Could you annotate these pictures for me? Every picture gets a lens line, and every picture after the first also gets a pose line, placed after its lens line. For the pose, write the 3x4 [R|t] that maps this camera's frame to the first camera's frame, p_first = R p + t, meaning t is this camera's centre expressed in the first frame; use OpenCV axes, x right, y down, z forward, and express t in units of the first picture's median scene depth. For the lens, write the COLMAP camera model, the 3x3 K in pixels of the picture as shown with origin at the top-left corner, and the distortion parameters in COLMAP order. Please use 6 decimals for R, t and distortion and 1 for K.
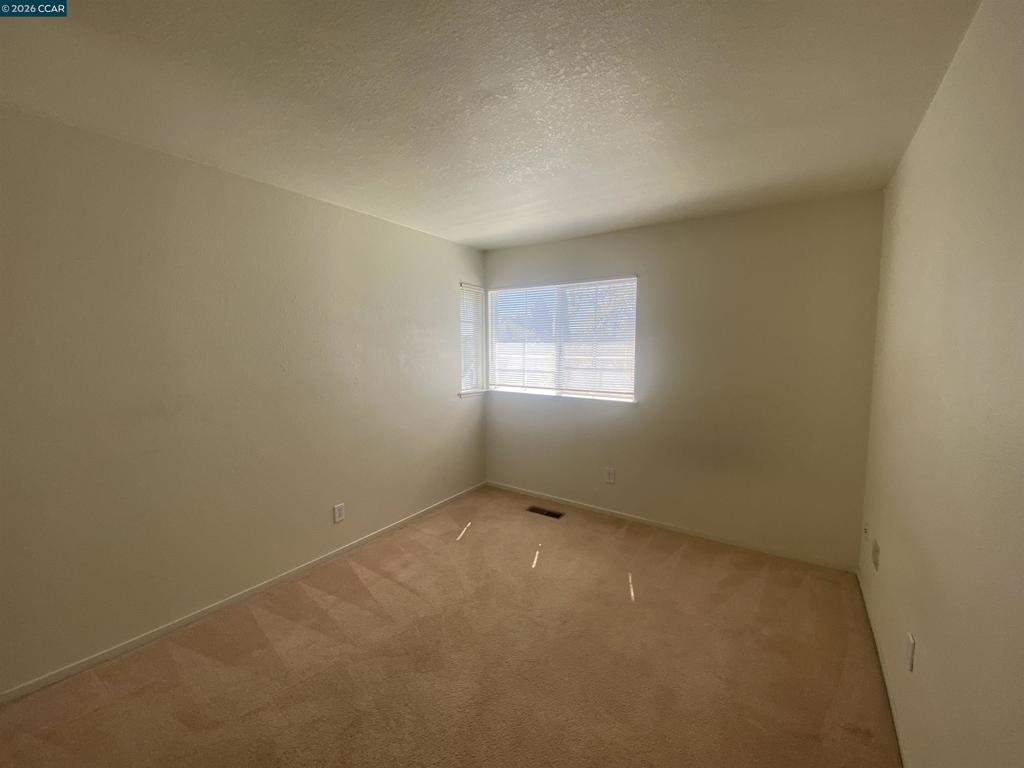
lens RADIAL K [[416.7, 0, 510.7], [0, 416.7, 380.8], [0, 0, 1]] dist [0.037817, -0.030657]
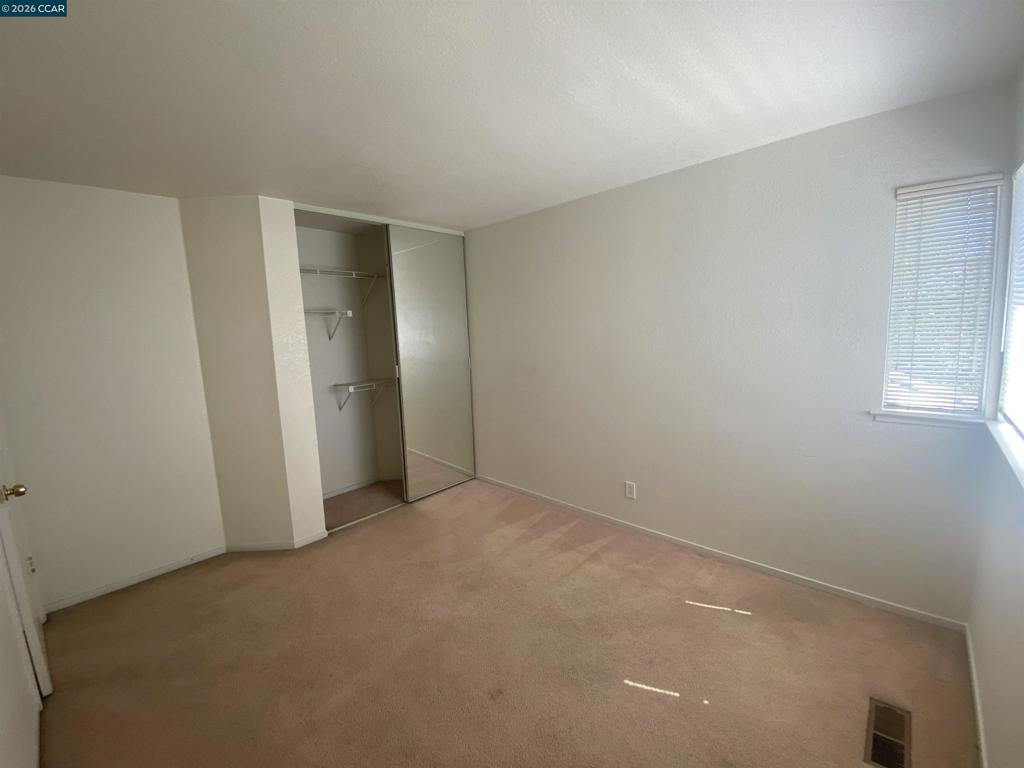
lens RADIAL K [[416.7, 0, 510.7], [0, 416.7, 380.8], [0, 0, 1]] dist [0.037817, -0.030657]
pose [[-0.169018, 0.133337, -0.976552, 0.616659], [-0.035361, 0.989349, 0.141205, -0.088276], [0.984978, 0.058398, -0.162503, 0.864865]]
